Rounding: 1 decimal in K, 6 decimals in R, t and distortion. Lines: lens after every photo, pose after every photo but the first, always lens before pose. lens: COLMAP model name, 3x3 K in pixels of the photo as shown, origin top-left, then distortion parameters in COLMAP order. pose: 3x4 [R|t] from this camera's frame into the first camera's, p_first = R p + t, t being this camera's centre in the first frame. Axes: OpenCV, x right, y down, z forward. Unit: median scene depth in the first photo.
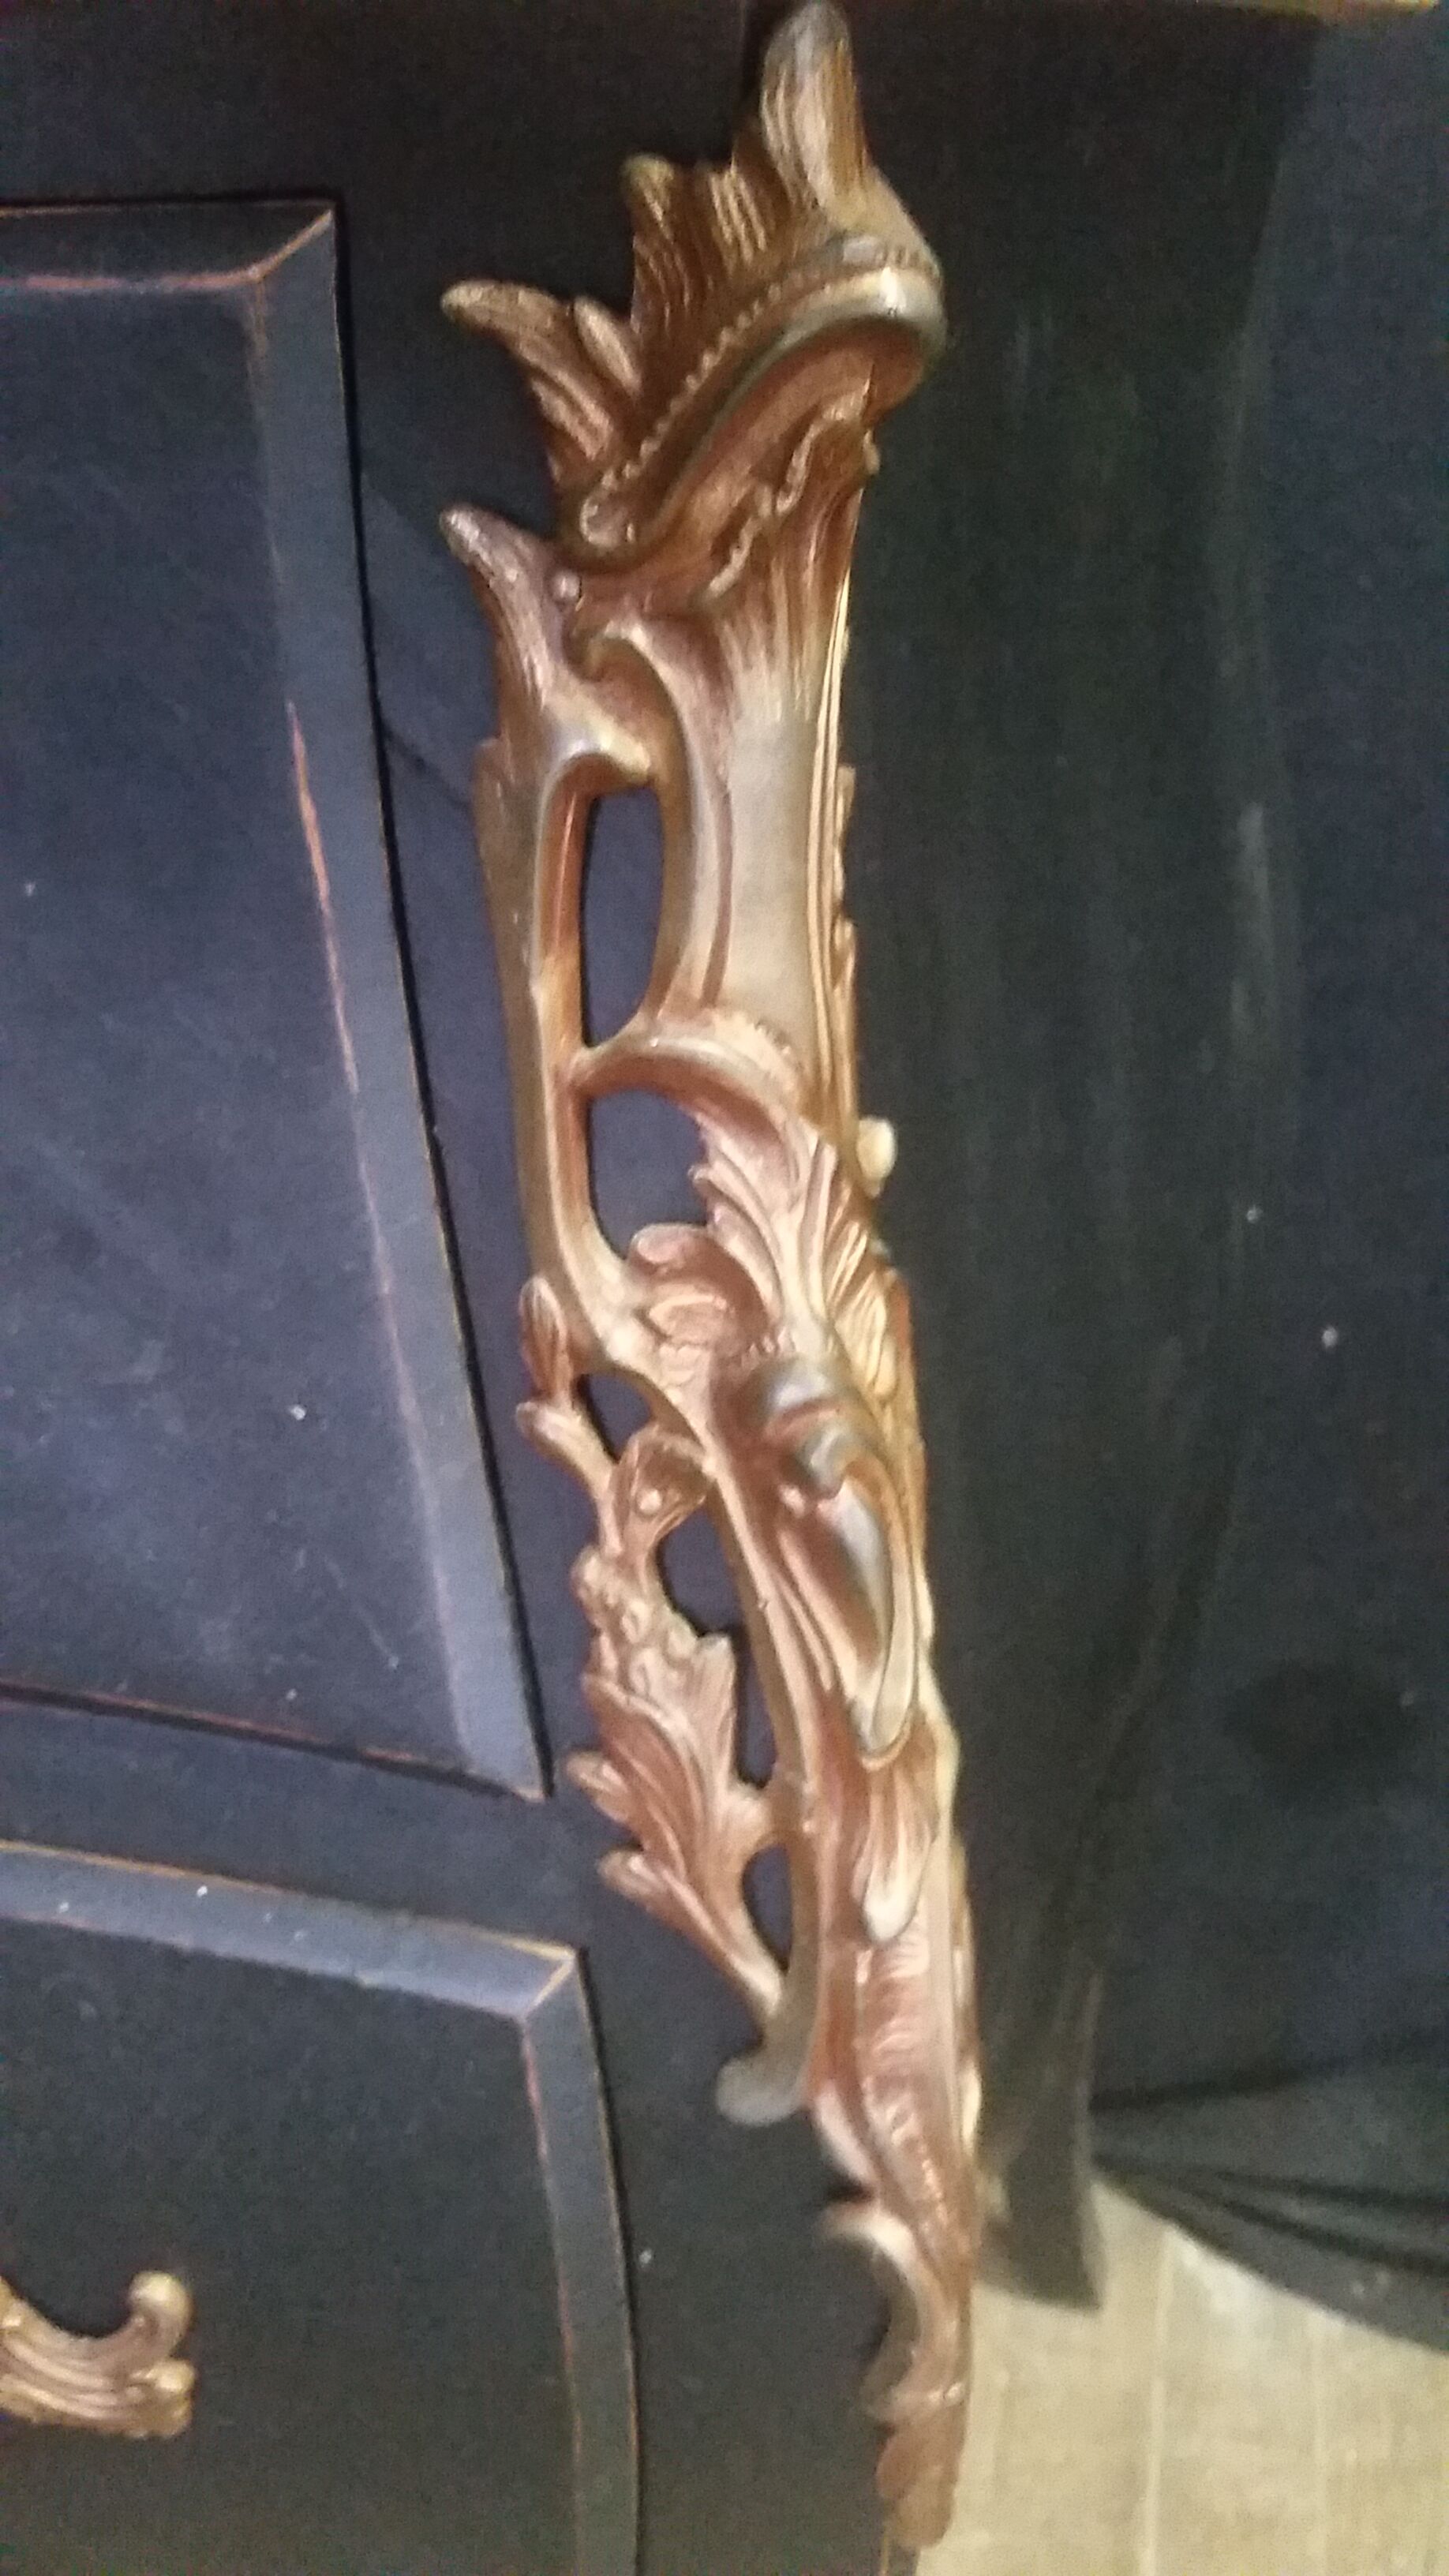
lens RADIAL K [[2330.7, 0, 724.5], [0, 2330.7, 1288.0], [0, 0, 1]] dist [0.009677, -0.010098]
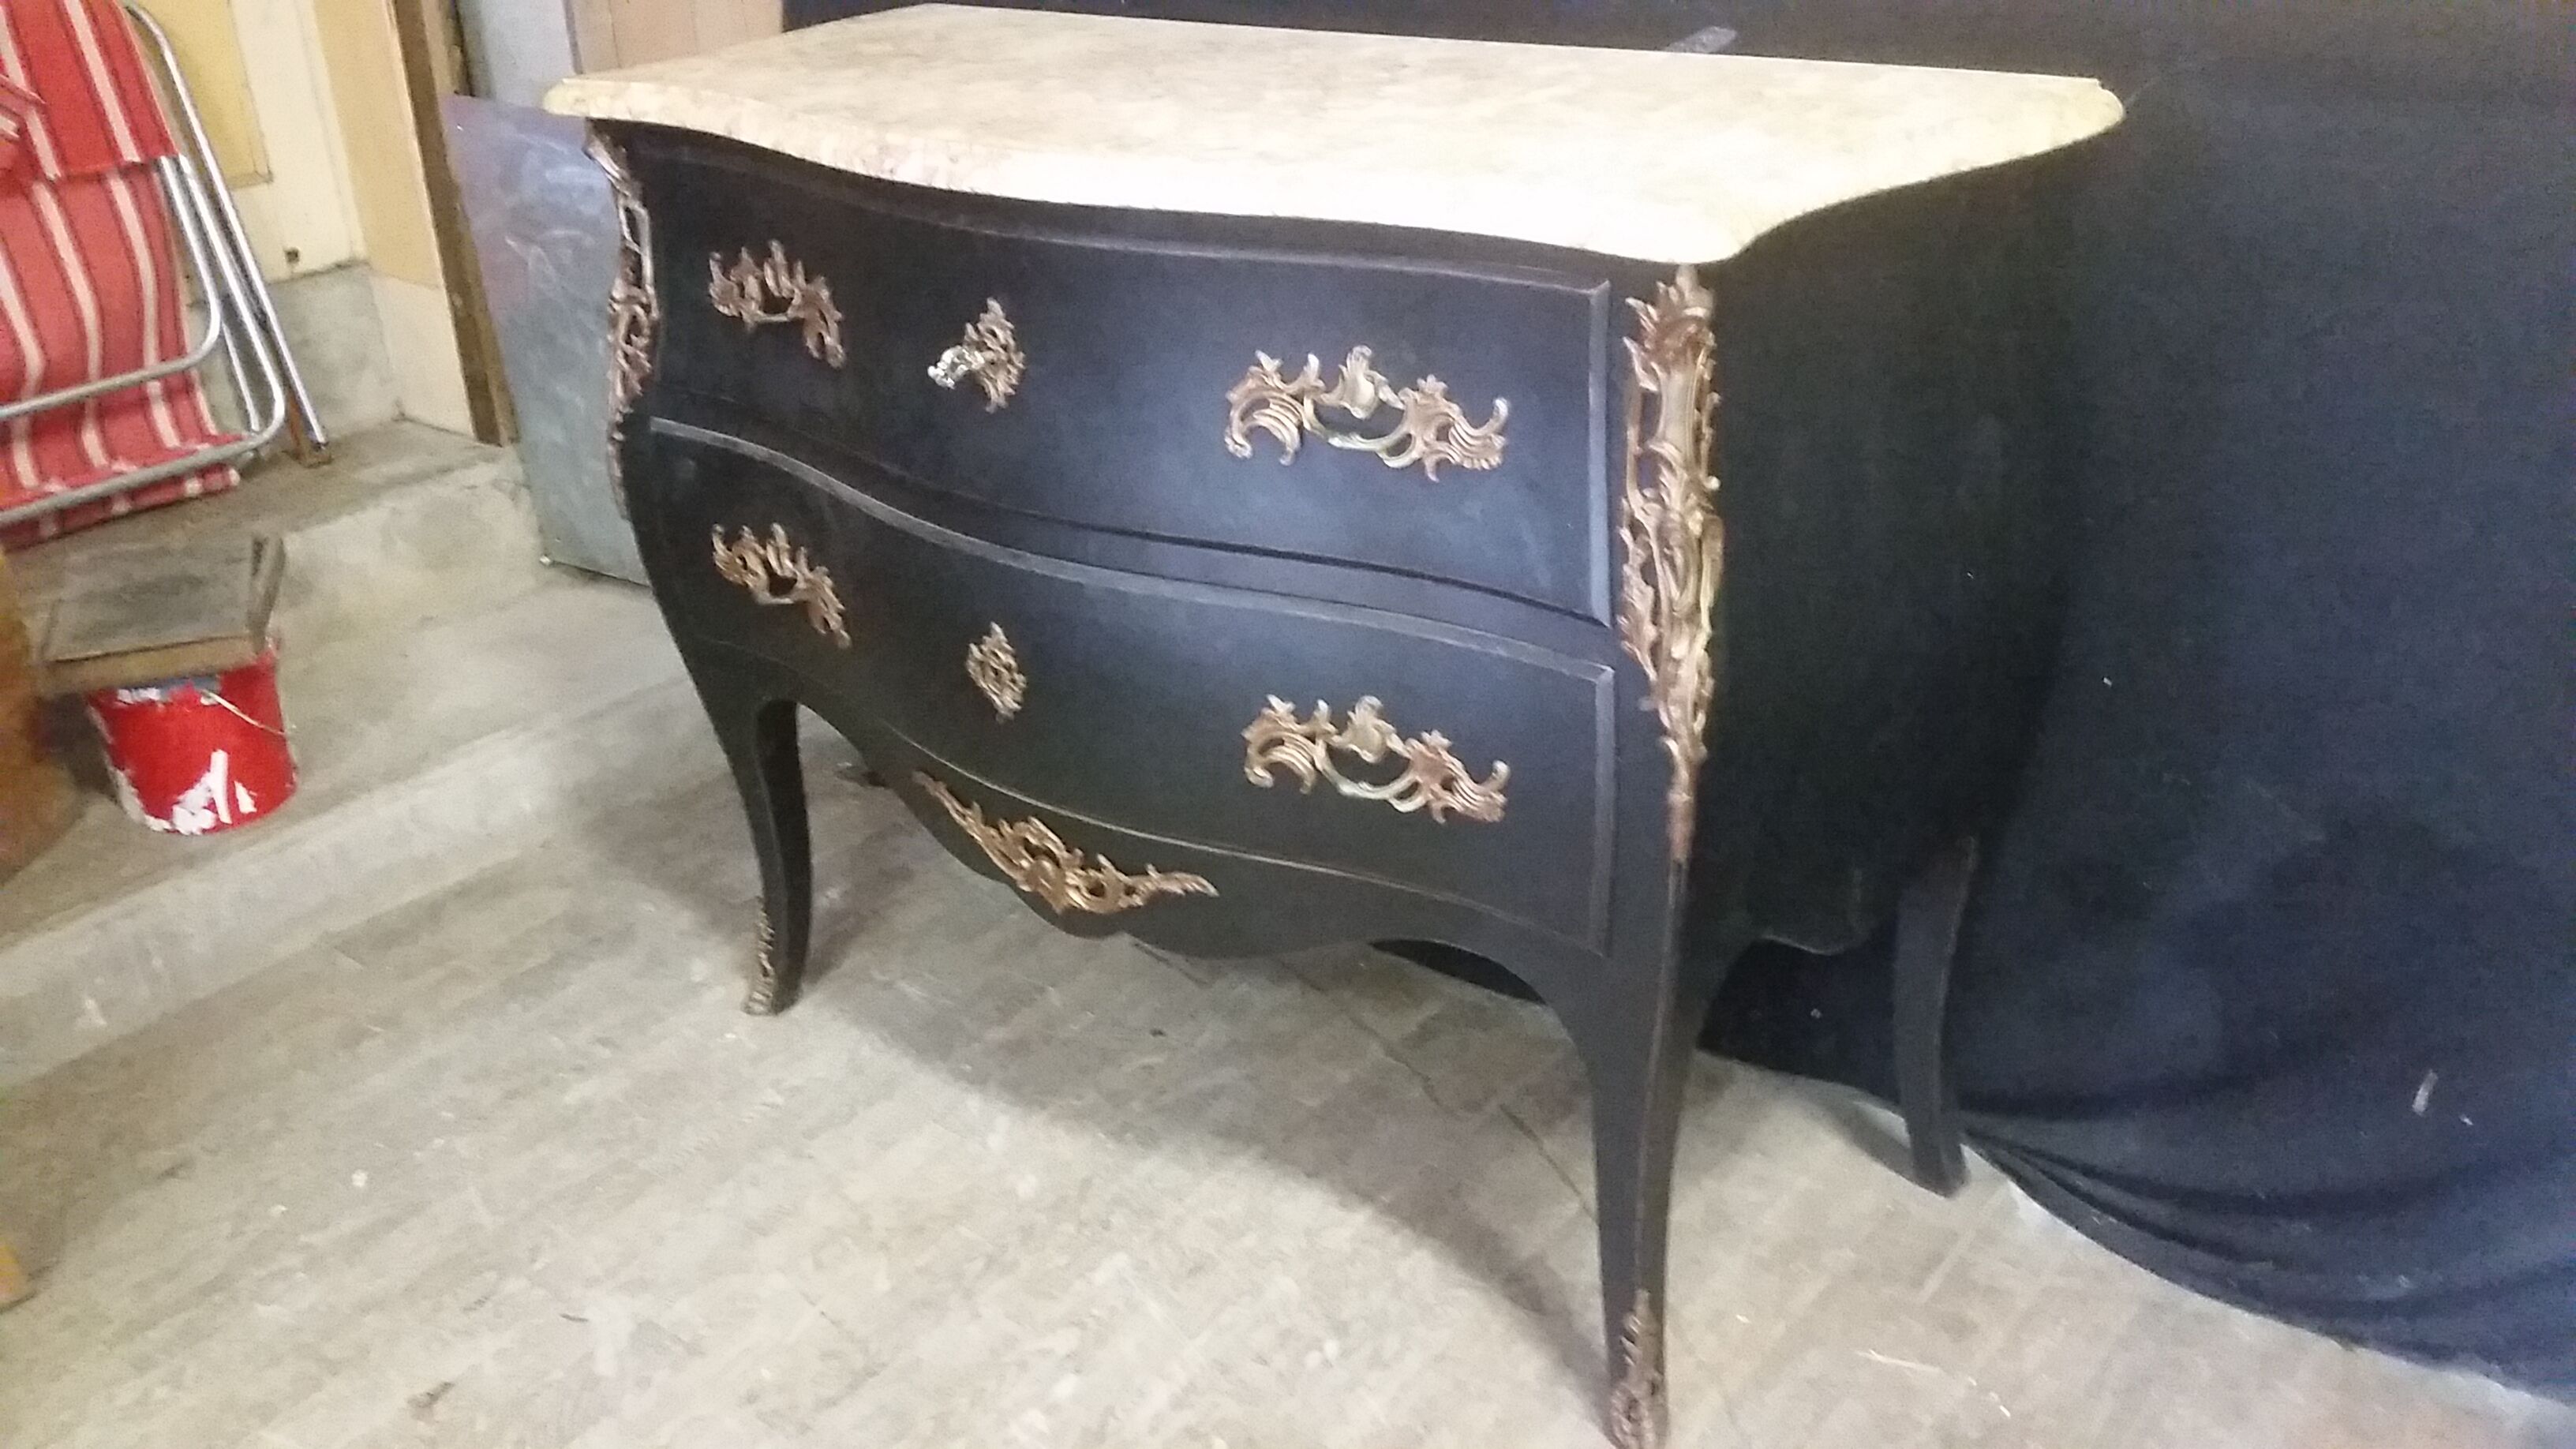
lens RADIAL K [[2330.7, 0, 1288.0], [0, 2330.7, 724.5], [0, 0, 1]] dist [0.009677, -0.010098]
pose [[0.909091, 0.168746, -0.380892, 1.098358], [-0.182263, 0.983250, 0.000593, 0.530775], [0.374612, 0.068883, 0.924619, -3.315910]]
